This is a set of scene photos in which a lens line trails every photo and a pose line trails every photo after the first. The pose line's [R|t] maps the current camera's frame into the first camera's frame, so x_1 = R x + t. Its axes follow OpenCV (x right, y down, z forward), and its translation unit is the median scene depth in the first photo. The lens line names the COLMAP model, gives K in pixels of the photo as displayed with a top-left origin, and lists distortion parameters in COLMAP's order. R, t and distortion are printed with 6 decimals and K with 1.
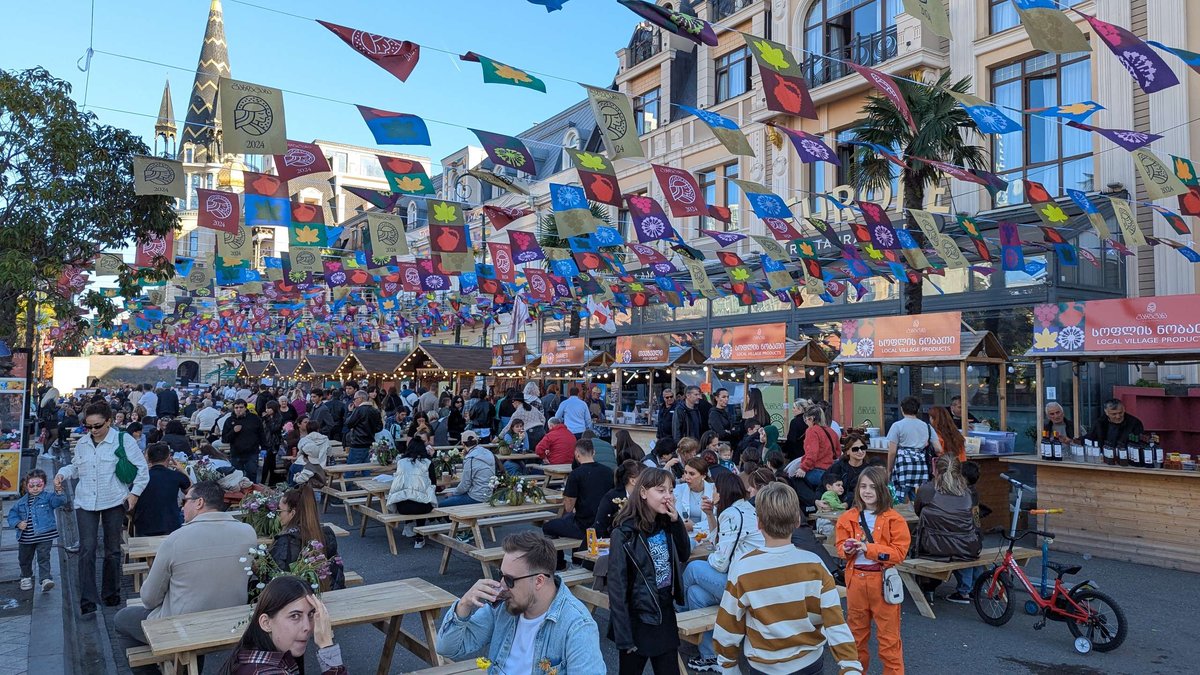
lens RADIAL K [[855.2, 0, 600.6], [0, 855.2, 337.3], [0, 0, 1]] dist [0.002072, 0.000619]
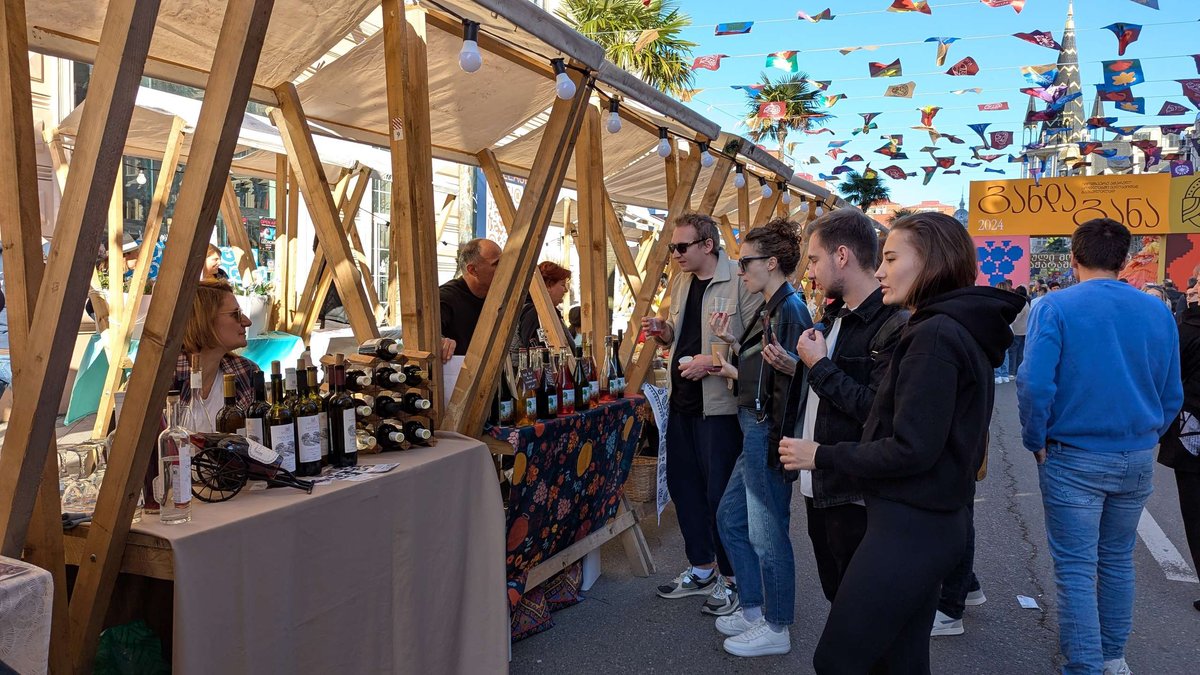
lens RADIAL K [[855.2, 0, 599.8], [0, 855.2, 337.4], [0, 0, 1]] dist [0.002072, 0.000619]
pose [[0.526280, 0.044837, -0.849129, 0.389419], [0.047177, 0.995531, 0.081807, -0.029511], [0.849002, -0.083113, 0.521812, -0.463476]]
